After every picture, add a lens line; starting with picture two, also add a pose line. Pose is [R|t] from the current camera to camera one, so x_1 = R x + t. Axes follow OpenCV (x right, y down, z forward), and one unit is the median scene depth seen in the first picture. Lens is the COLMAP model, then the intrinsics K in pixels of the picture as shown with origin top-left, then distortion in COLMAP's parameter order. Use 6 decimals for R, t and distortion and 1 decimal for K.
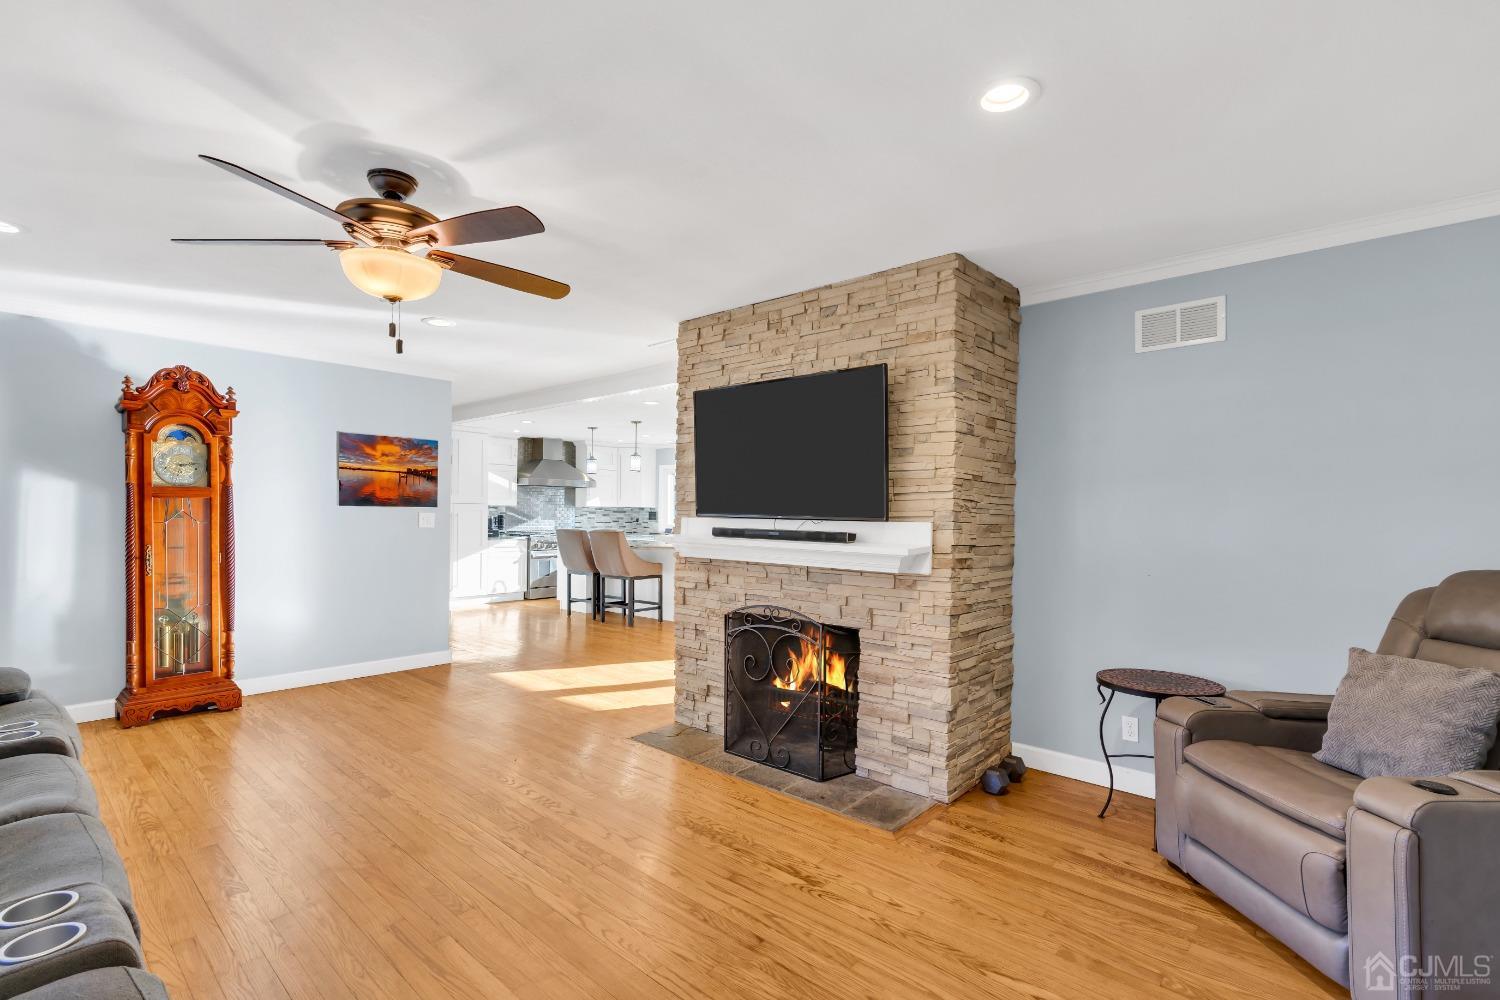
lens RADIAL K [[687.9, 0, 745.6], [0, 687.9, 512.8], [0, 0, 1]] dist [-0.009037, 0.004419]
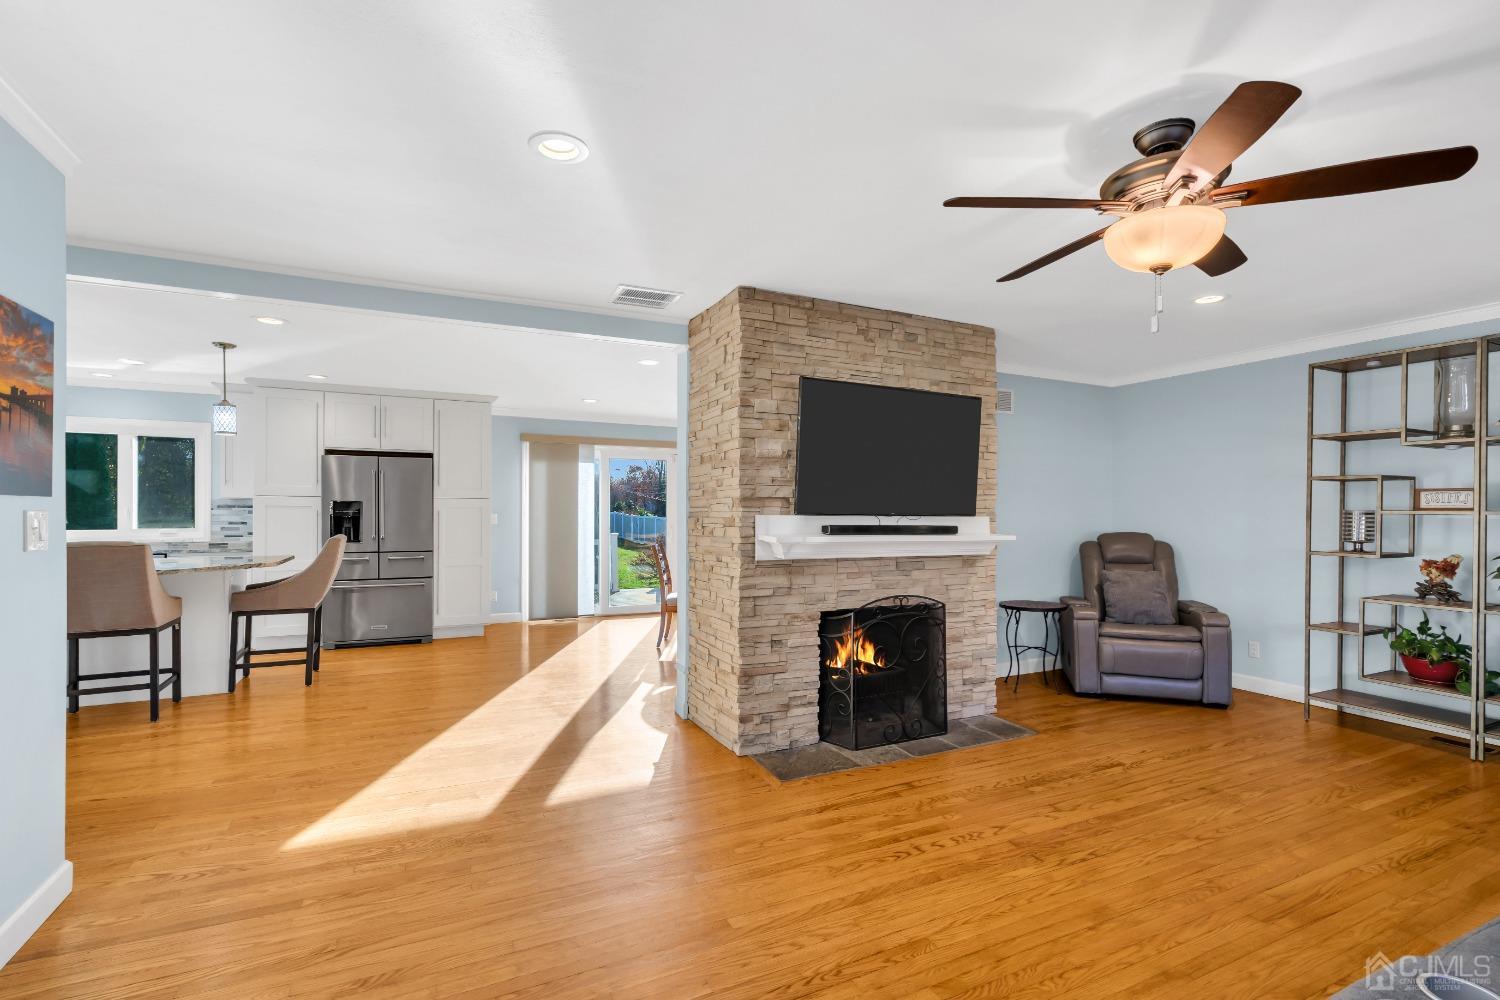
lens RADIAL K [[687.9, 0, 756.1], [0, 687.9, 509.5], [0, 0, 1]] dist [-0.009037, 0.004419]
pose [[0.377900, -0.005021, 0.925833, -0.460391], [-0.002389, 0.999977, 0.006398, -0.003277], [-0.925843, -0.004629, 0.377879, 0.348539]]
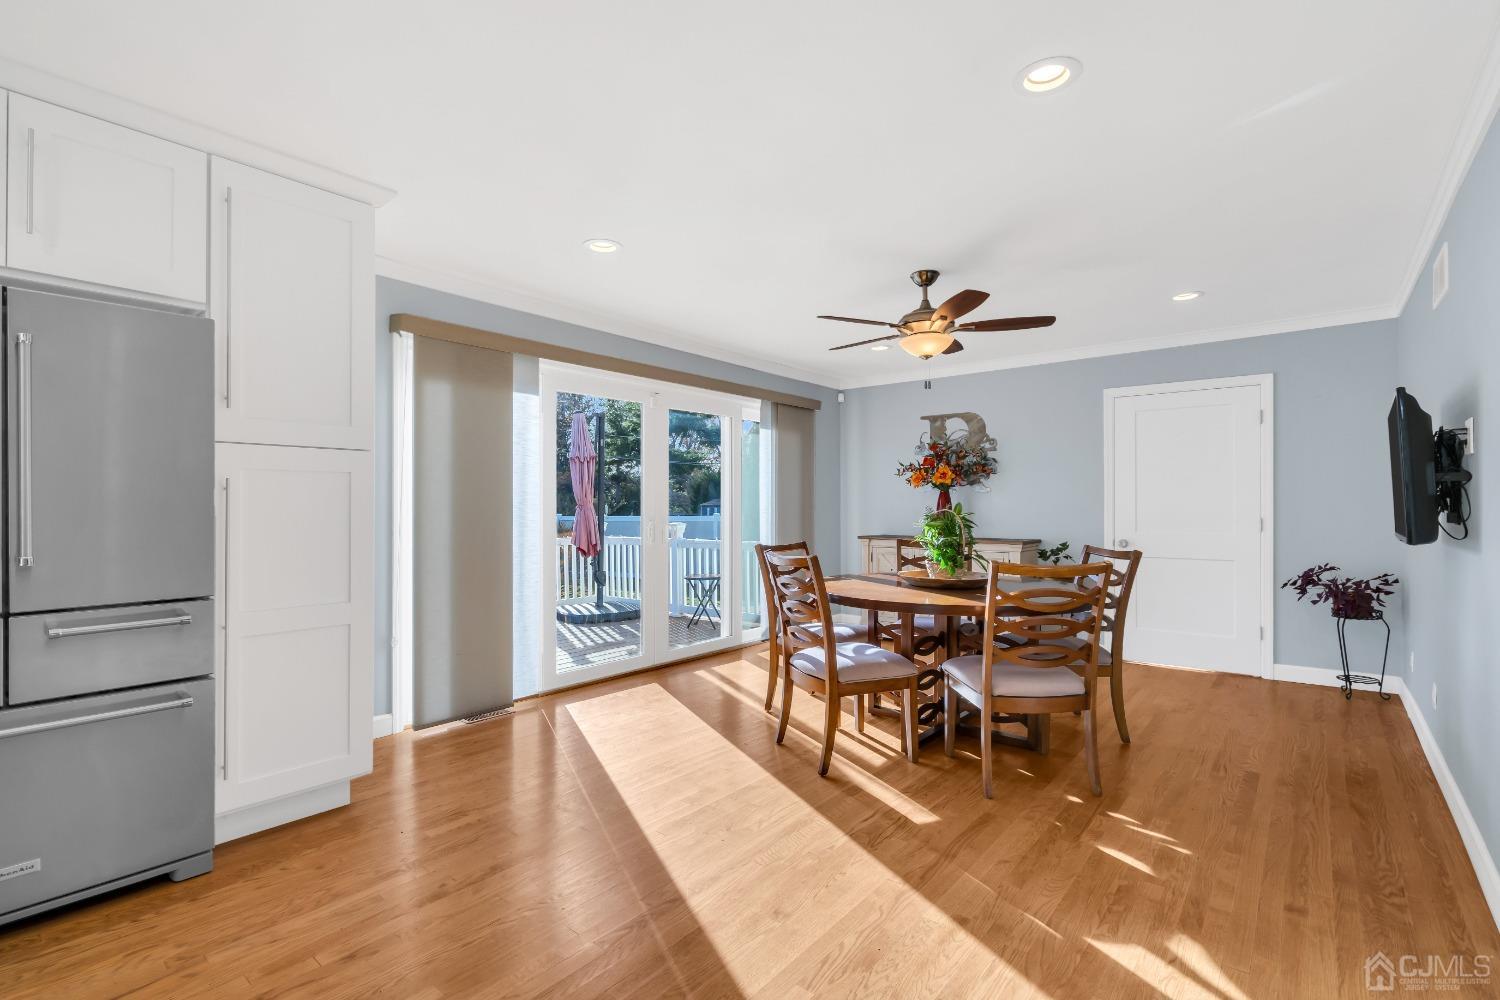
lens RADIAL K [[687.9, 0, 759.2], [0, 687.9, 500.6], [0, 0, 1]] dist [-0.009037, 0.004419]
pose [[-0.047213, -0.001495, 0.998884, -0.134526], [-0.001485, 0.999998, 0.001426, 0.012863], [-0.998884, -0.001416, -0.047216, 0.808582]]
